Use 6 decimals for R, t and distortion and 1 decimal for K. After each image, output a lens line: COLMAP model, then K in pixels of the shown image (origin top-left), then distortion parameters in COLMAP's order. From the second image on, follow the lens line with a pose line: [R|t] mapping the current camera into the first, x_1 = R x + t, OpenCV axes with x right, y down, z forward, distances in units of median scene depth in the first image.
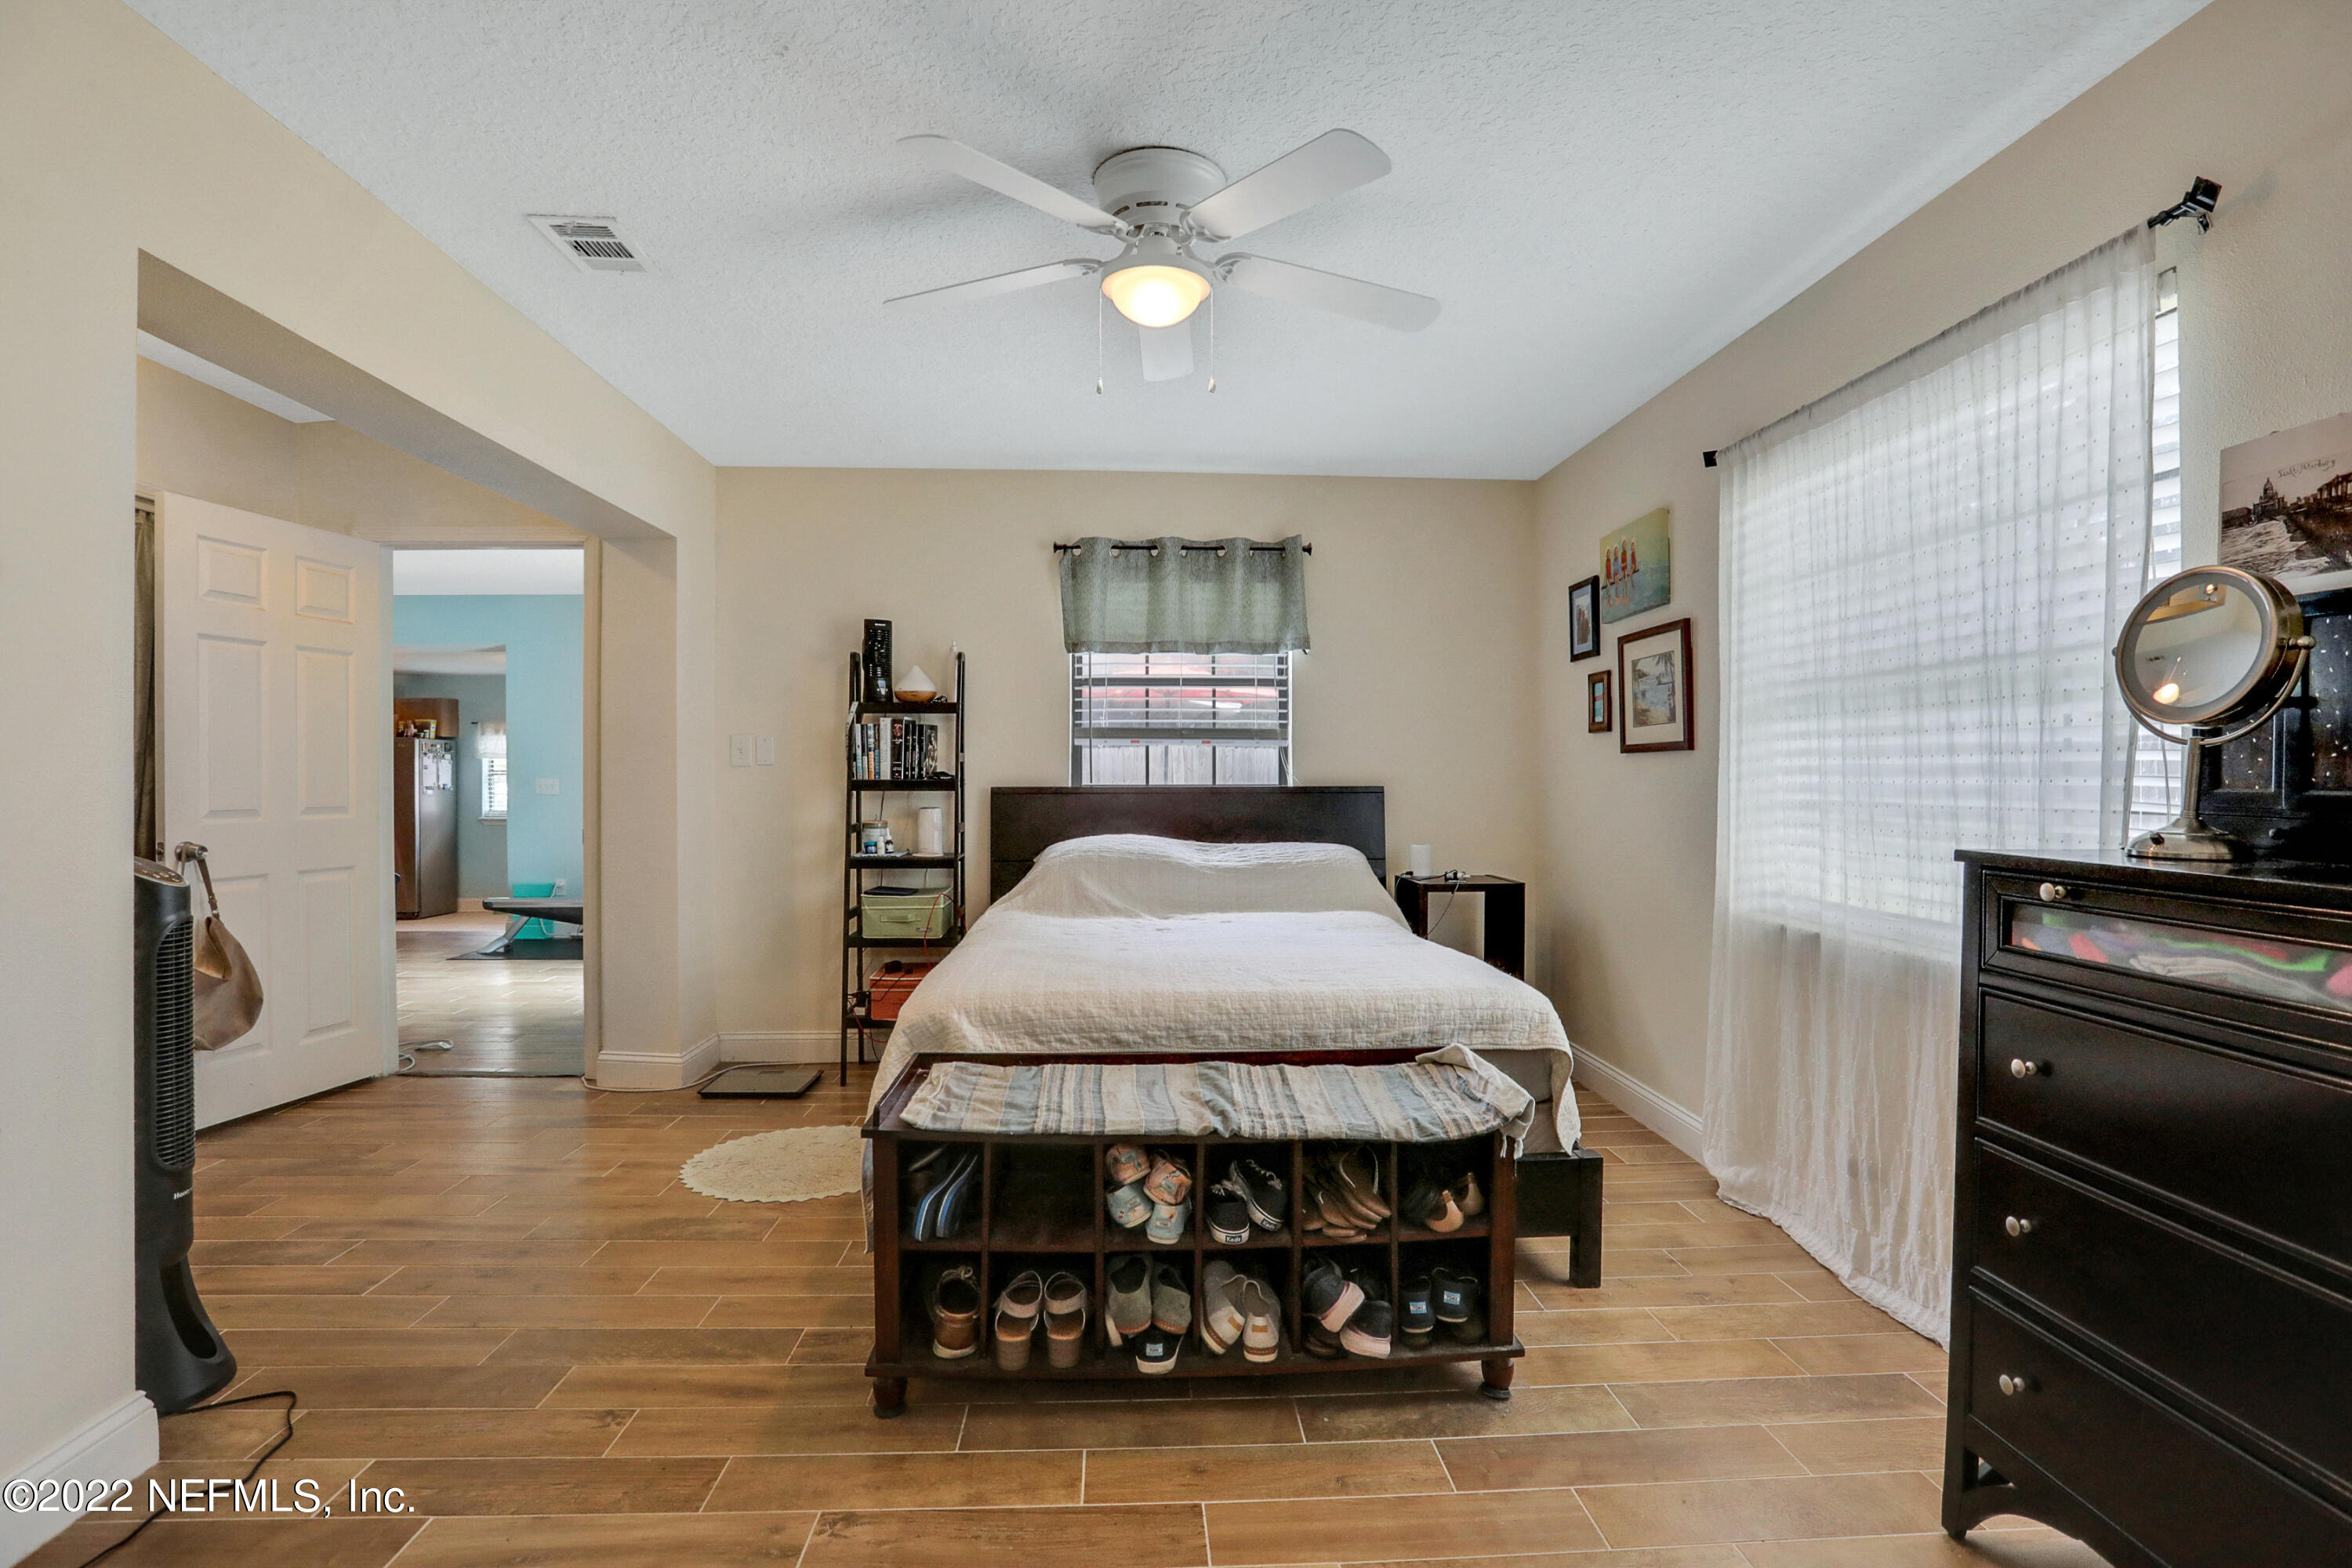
lens RADIAL K [[1129.1, 0, 1170.4], [0, 1129.1, 783.3], [0, 0, 1]] dist [-0.001298, -0.000108]
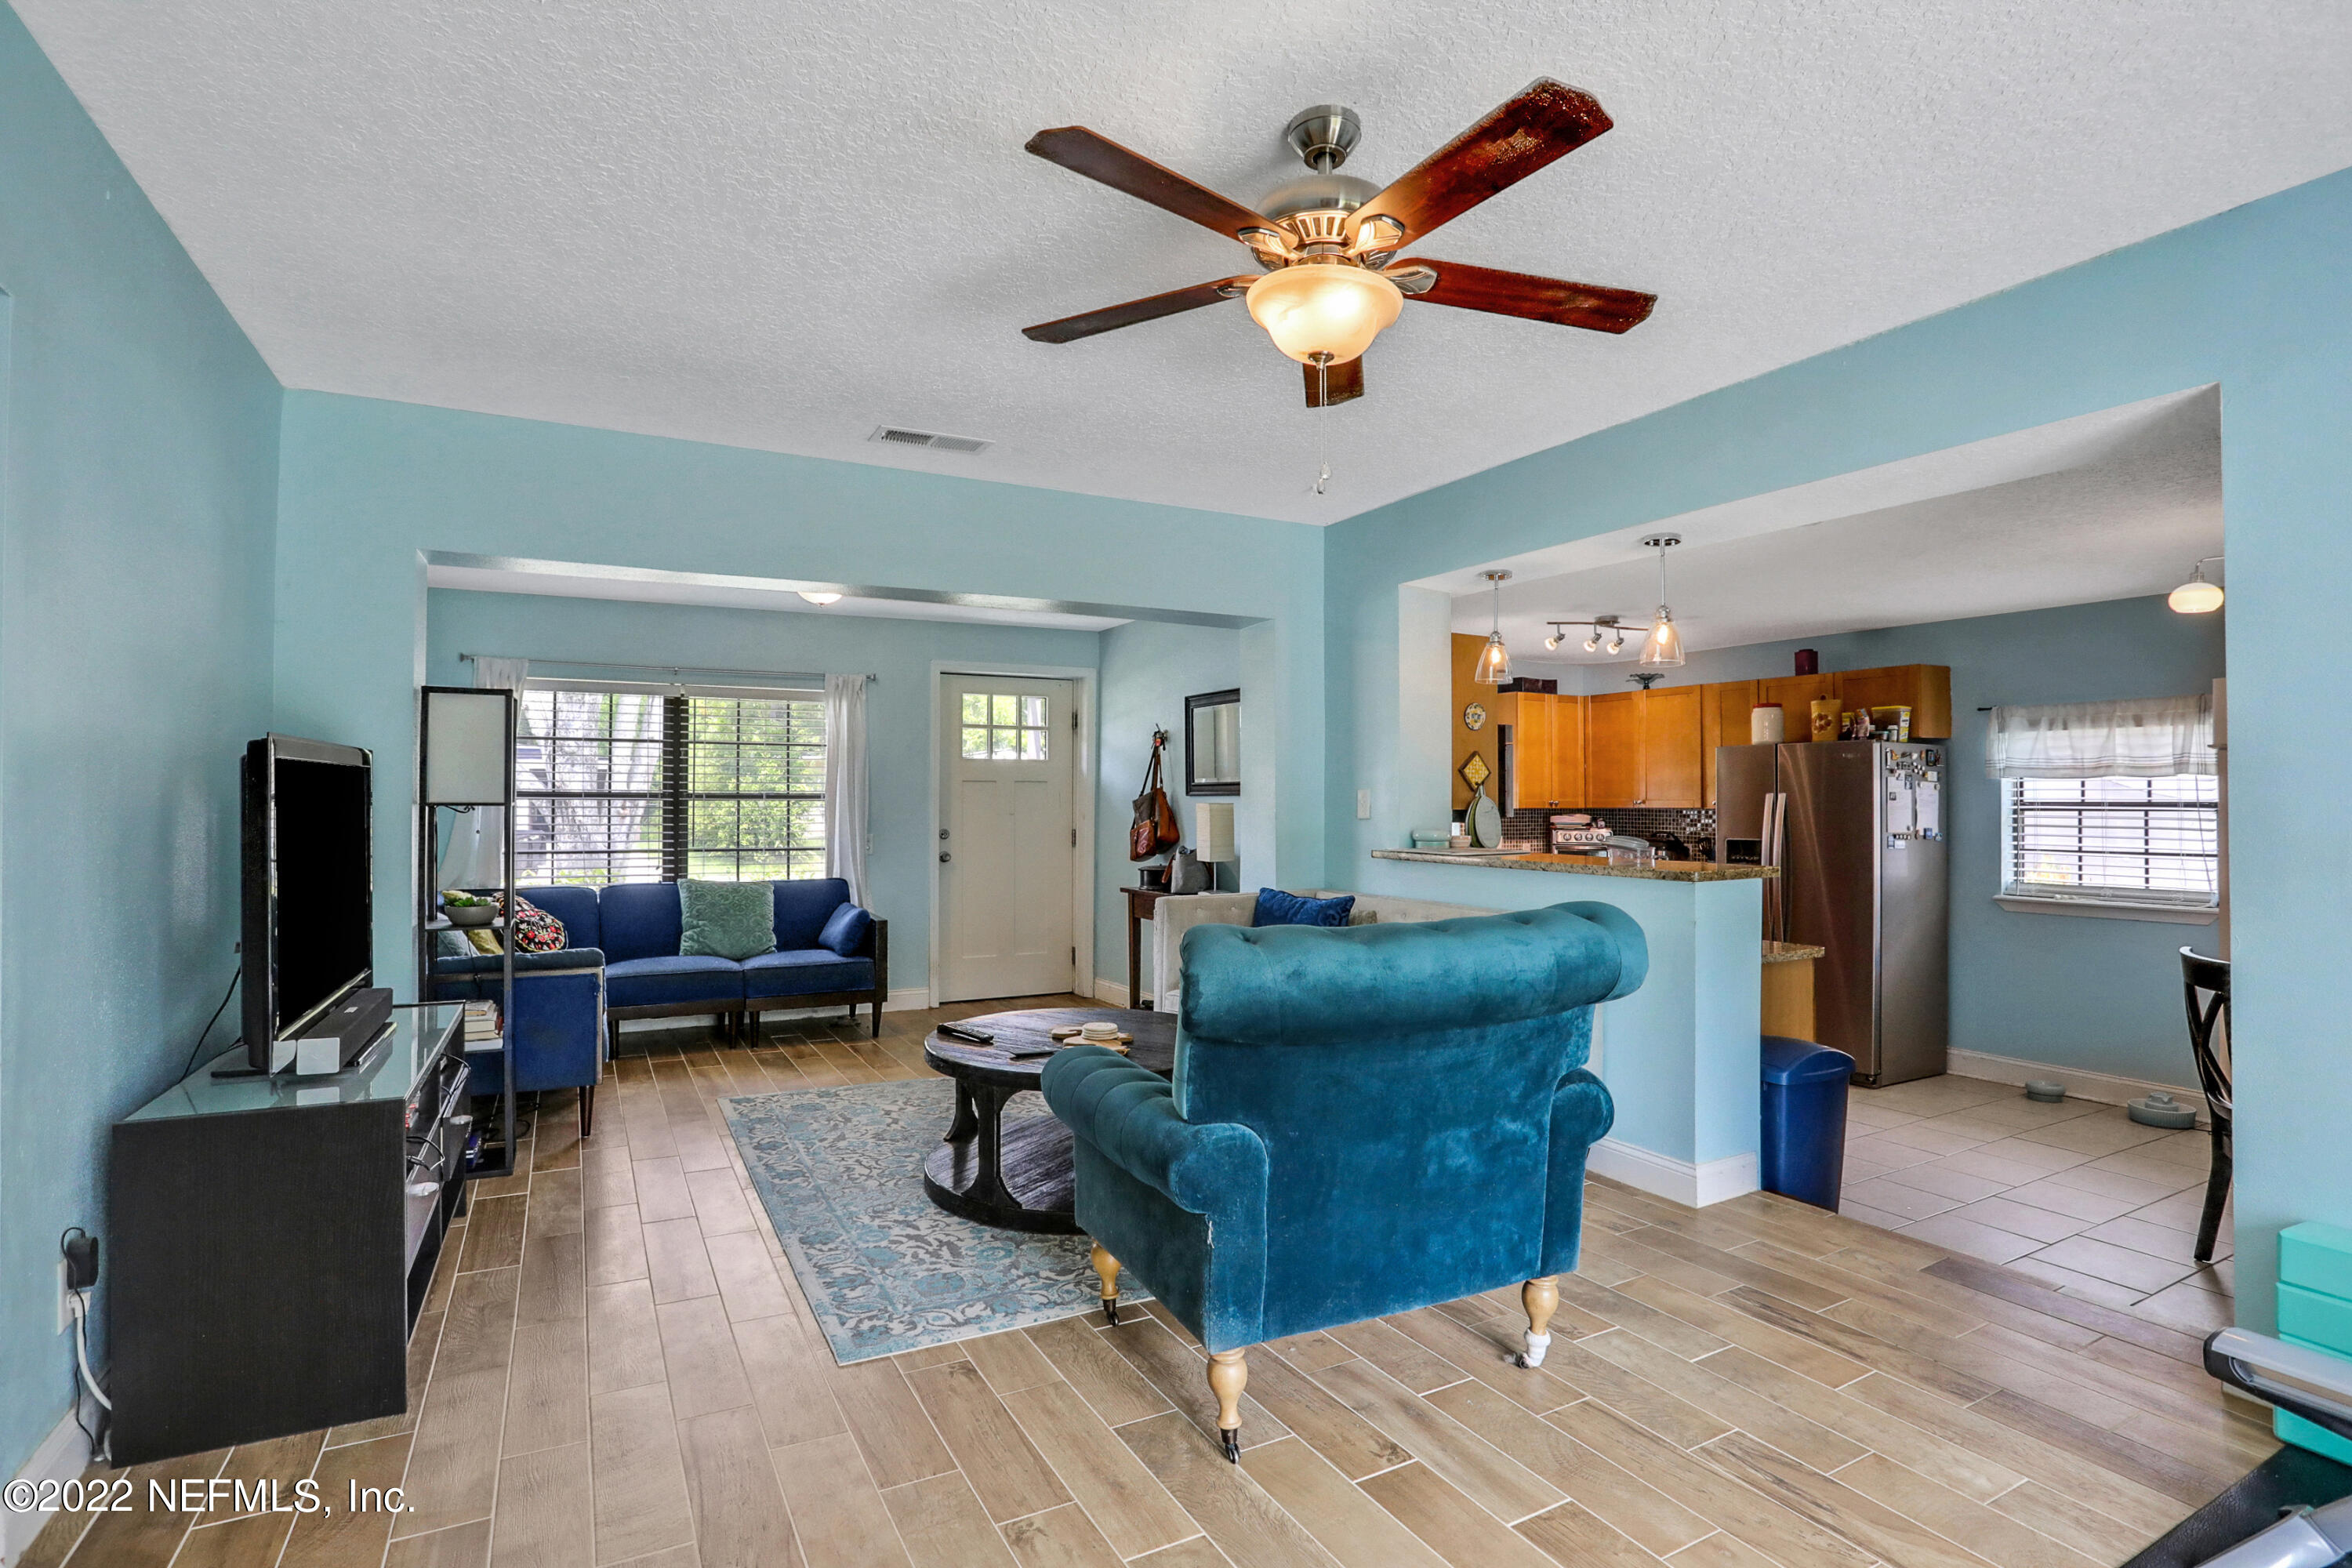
lens RADIAL K [[1129.1, 0, 1171.6], [0, 1129.1, 786.5], [0, 0, 1]] dist [-0.001298, -0.000108]
pose [[0.440654, -0.003213, -0.897671, -0.332039], [-0.007842, 0.999942, -0.007429, -0.012115], [0.897643, 0.010314, 0.440603, 0.462170]]
